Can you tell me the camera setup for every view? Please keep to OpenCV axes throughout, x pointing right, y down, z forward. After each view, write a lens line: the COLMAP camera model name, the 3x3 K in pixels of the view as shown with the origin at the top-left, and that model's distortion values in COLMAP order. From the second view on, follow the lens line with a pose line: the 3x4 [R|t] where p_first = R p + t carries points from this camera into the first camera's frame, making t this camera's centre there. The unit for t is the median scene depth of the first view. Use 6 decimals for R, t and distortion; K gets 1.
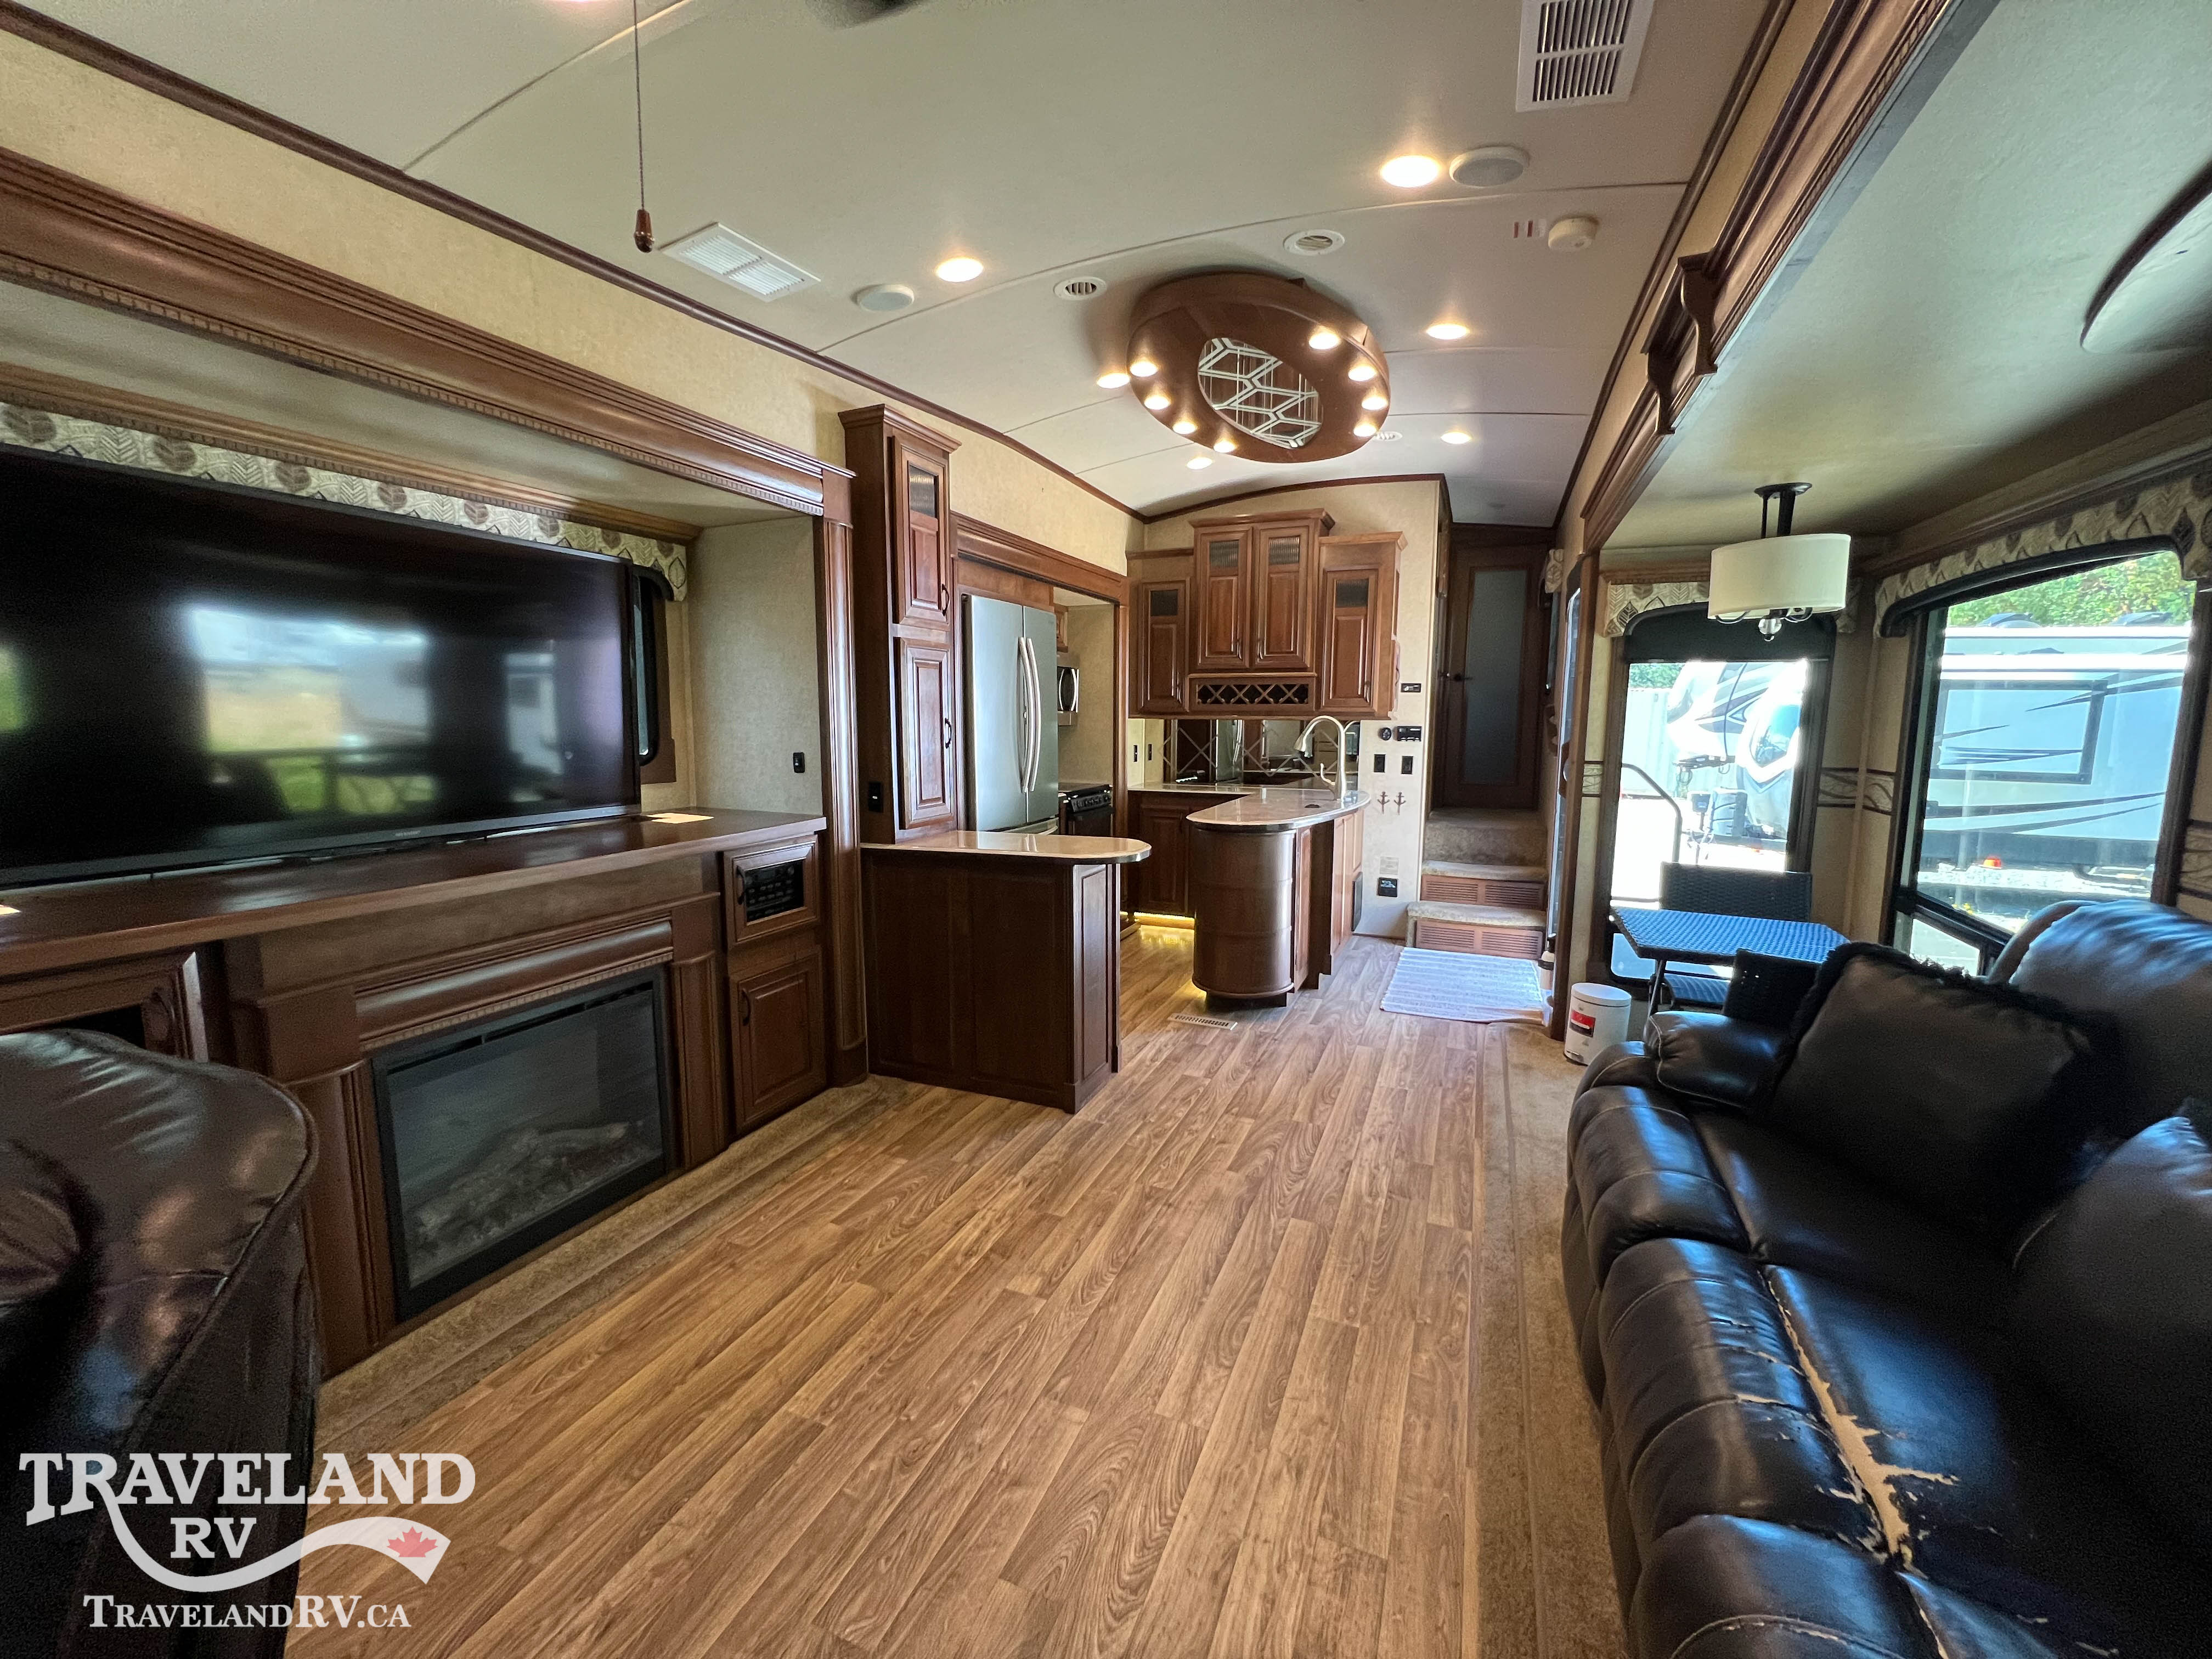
lens RADIAL K [[883.9, 0, 1108.2], [0, 883.9, 829.1], [0, 0, 1]] dist [-0.001205, -0.000053]
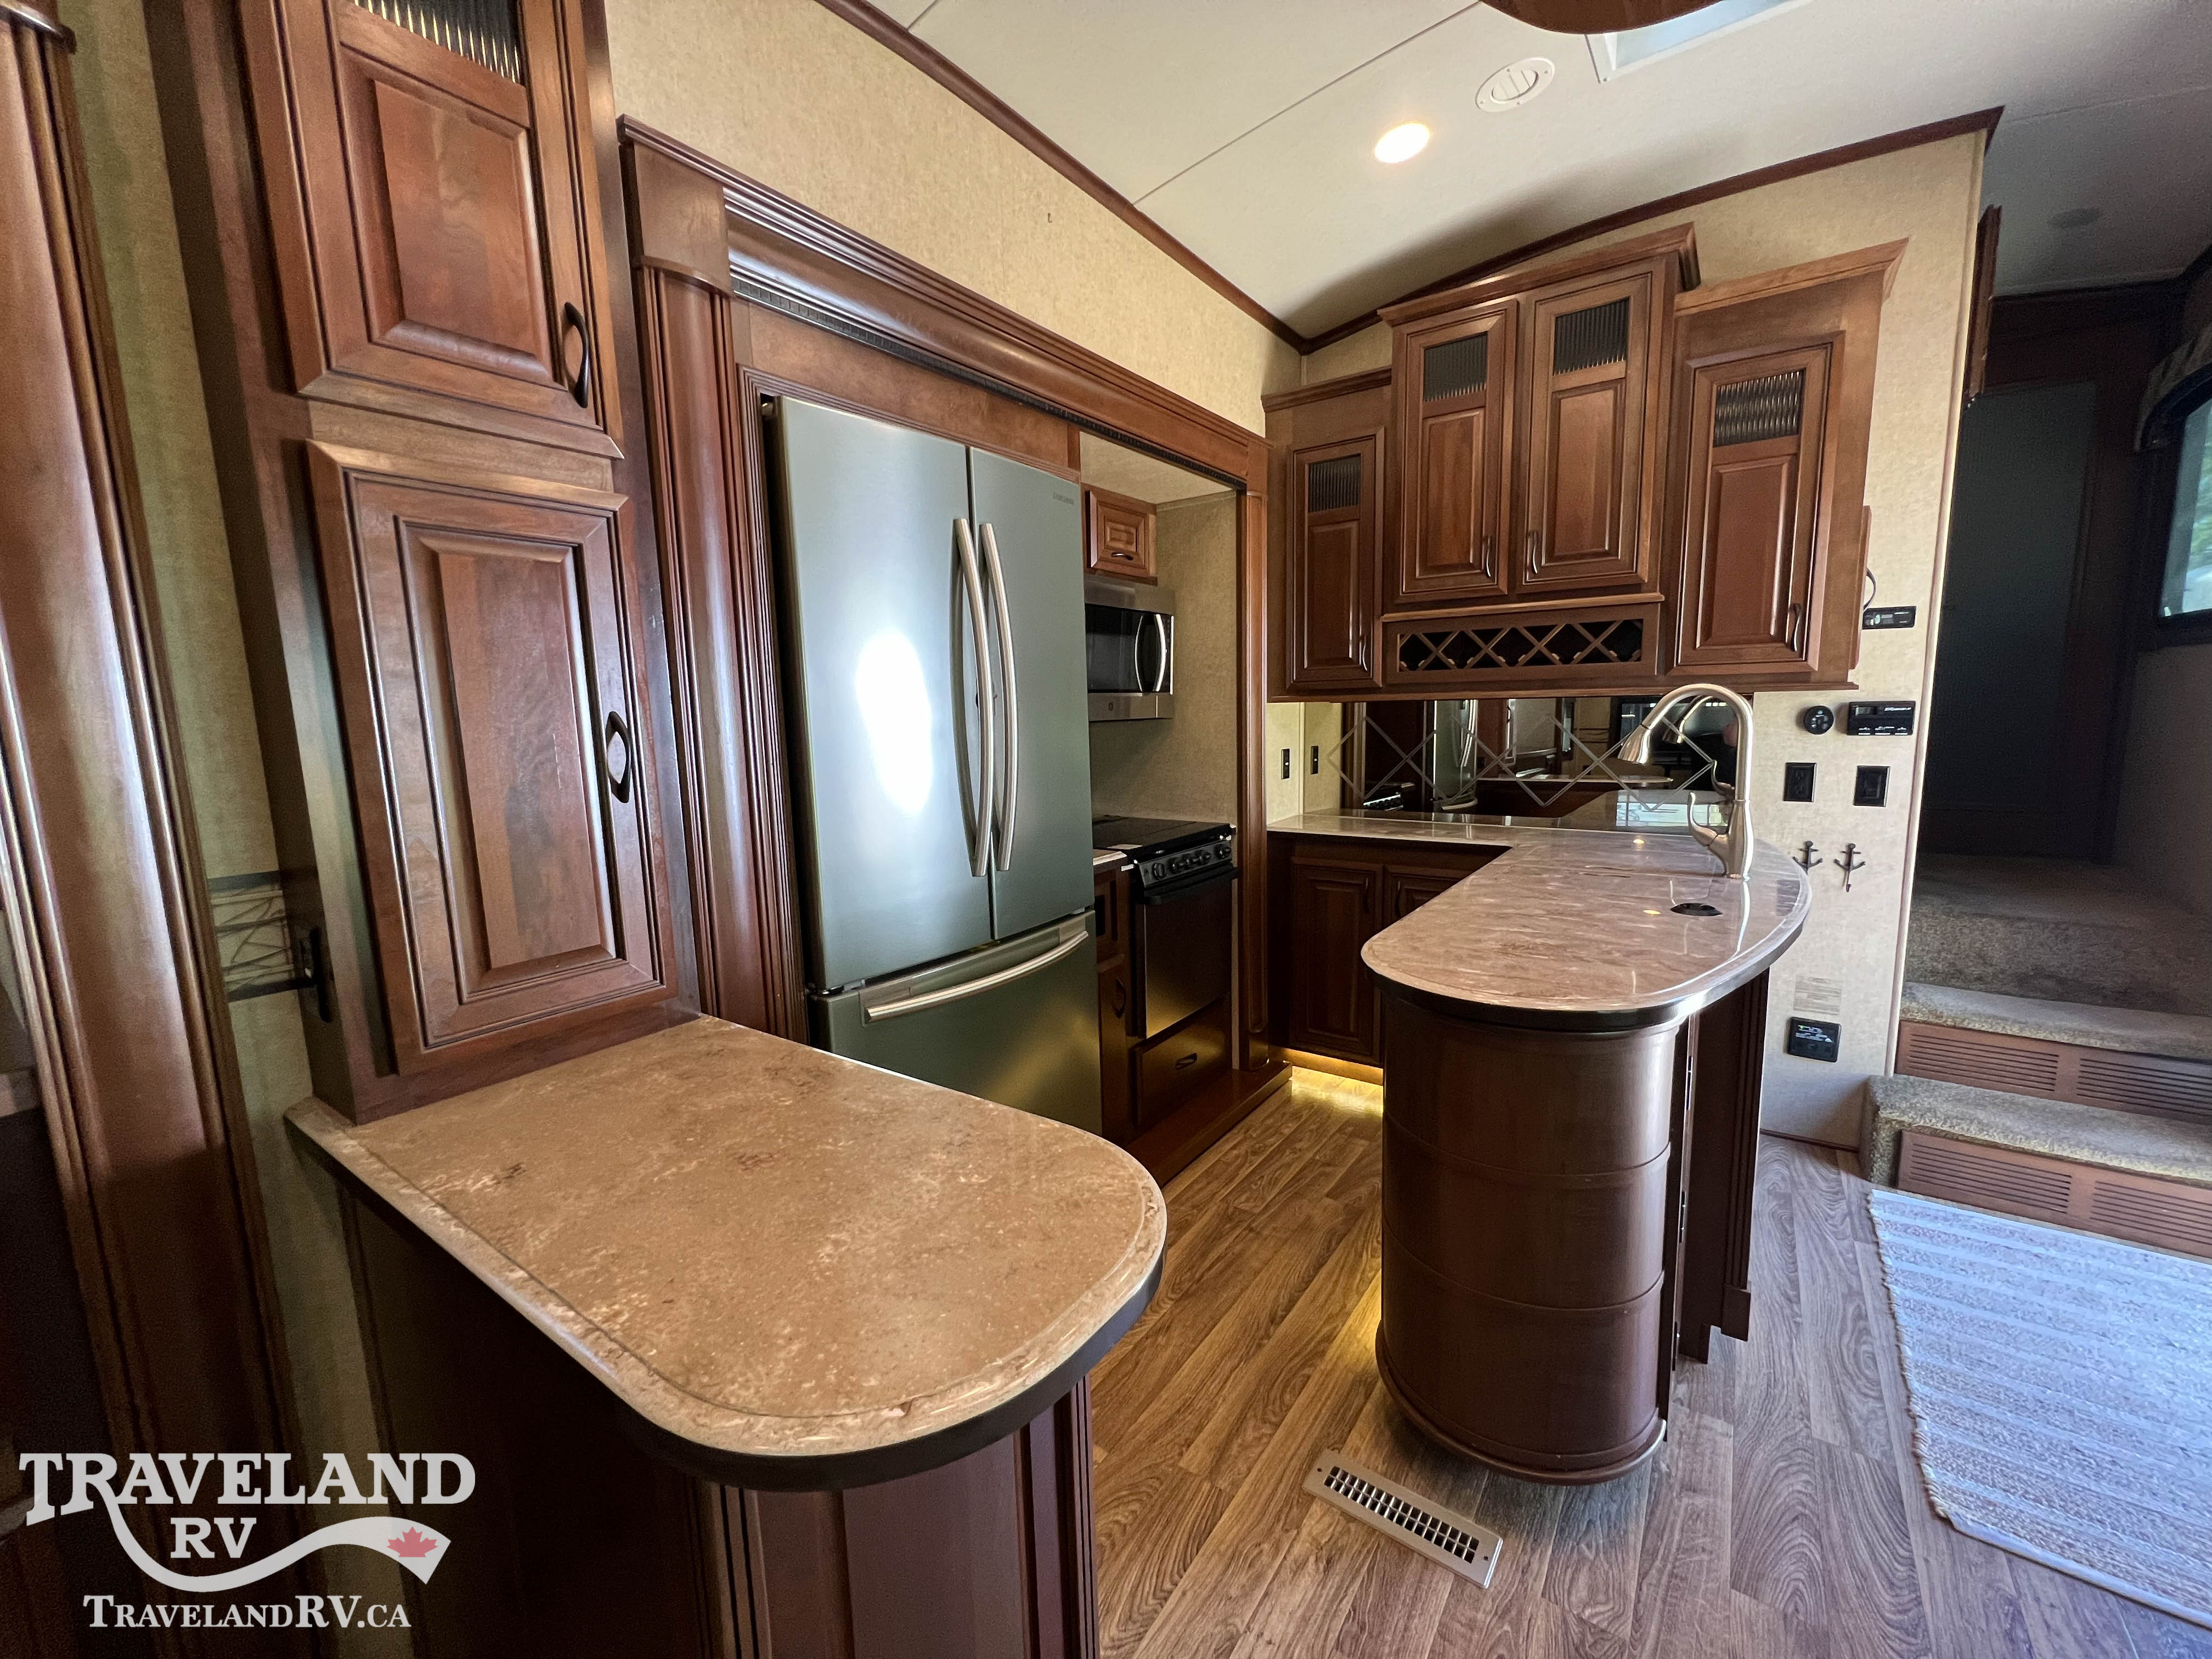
lens RADIAL K [[890.2, 0, 1111.8], [0, 890.2, 824.8], [0, 0, 1]] dist [0.001316, 0.000443]
pose [[0.975520, 0.002609, -0.219897, 0.089406], [-0.001071, 0.999974, 0.007114, -0.094101], [0.219910, -0.006704, 0.975497, 0.778635]]
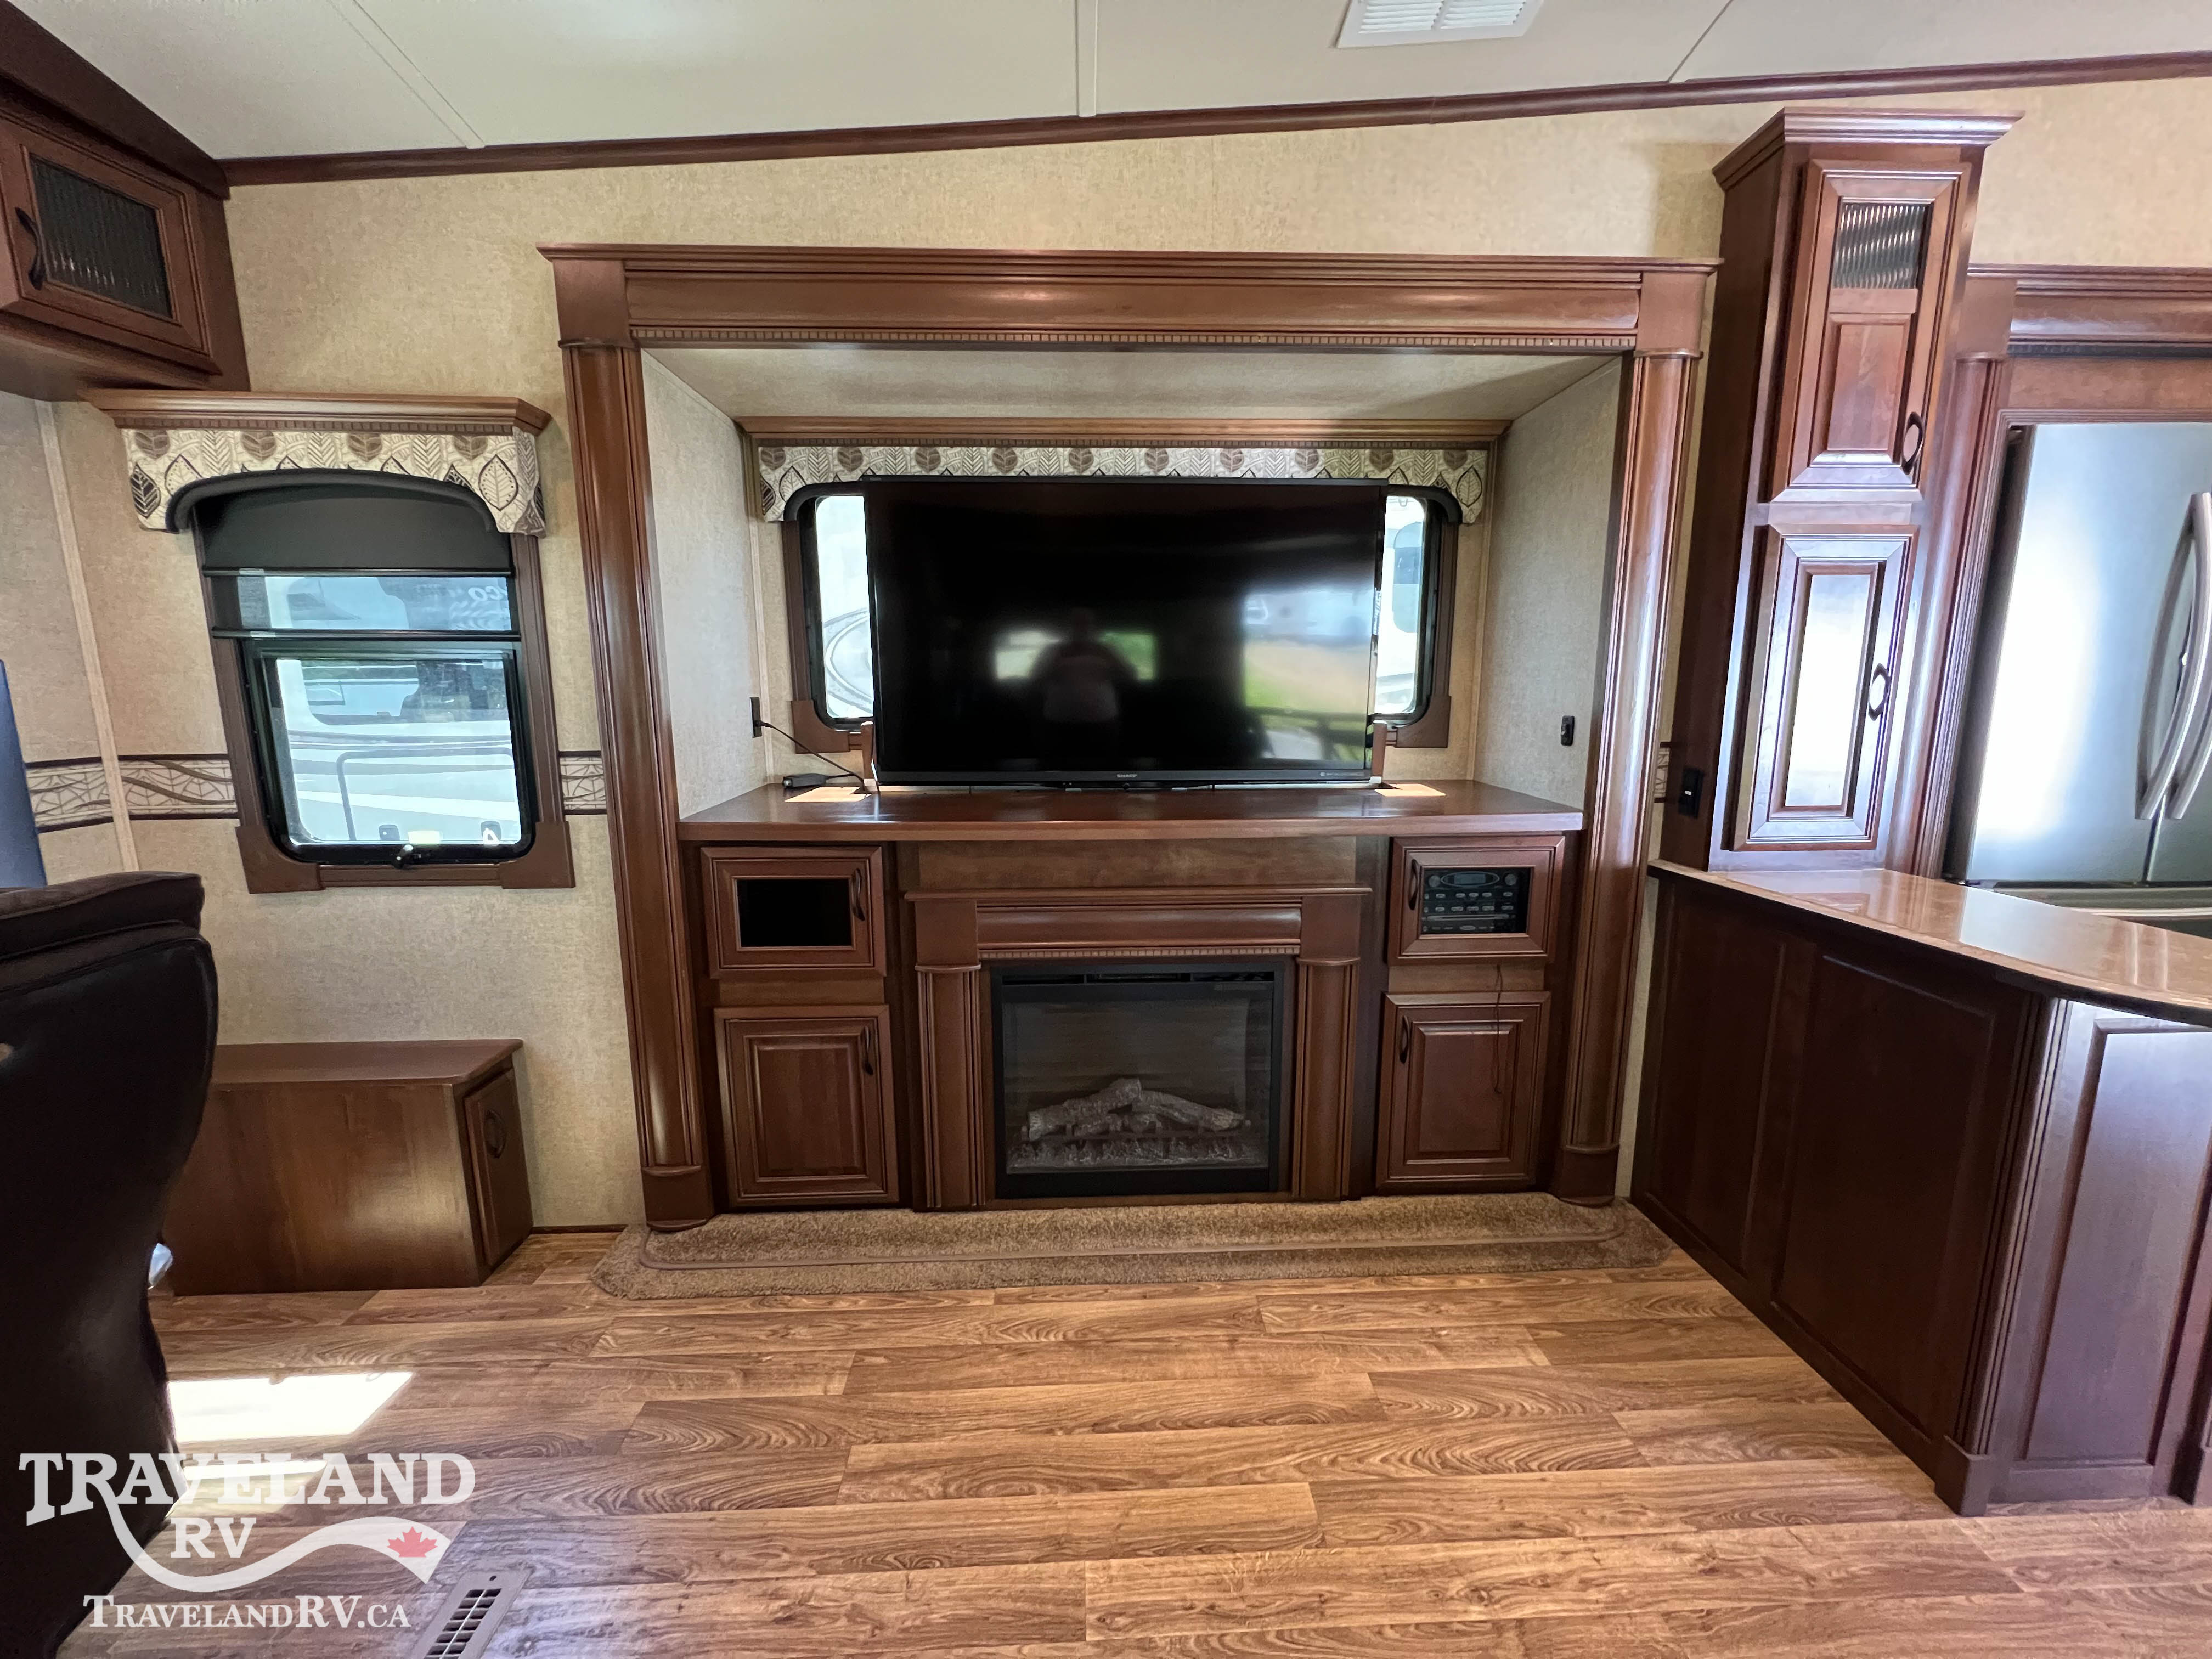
lens RADIAL K [[883.9, 0, 1108.2], [0, 883.9, 829.1], [0, 0, 1]] dist [-0.001205, -0.000053]
pose [[0.424952, 0.145375, -0.893466, 0.131237], [-0.112393, 0.987856, 0.107277, -0.032367], [0.898211, 0.054831, 0.436131, 0.367828]]
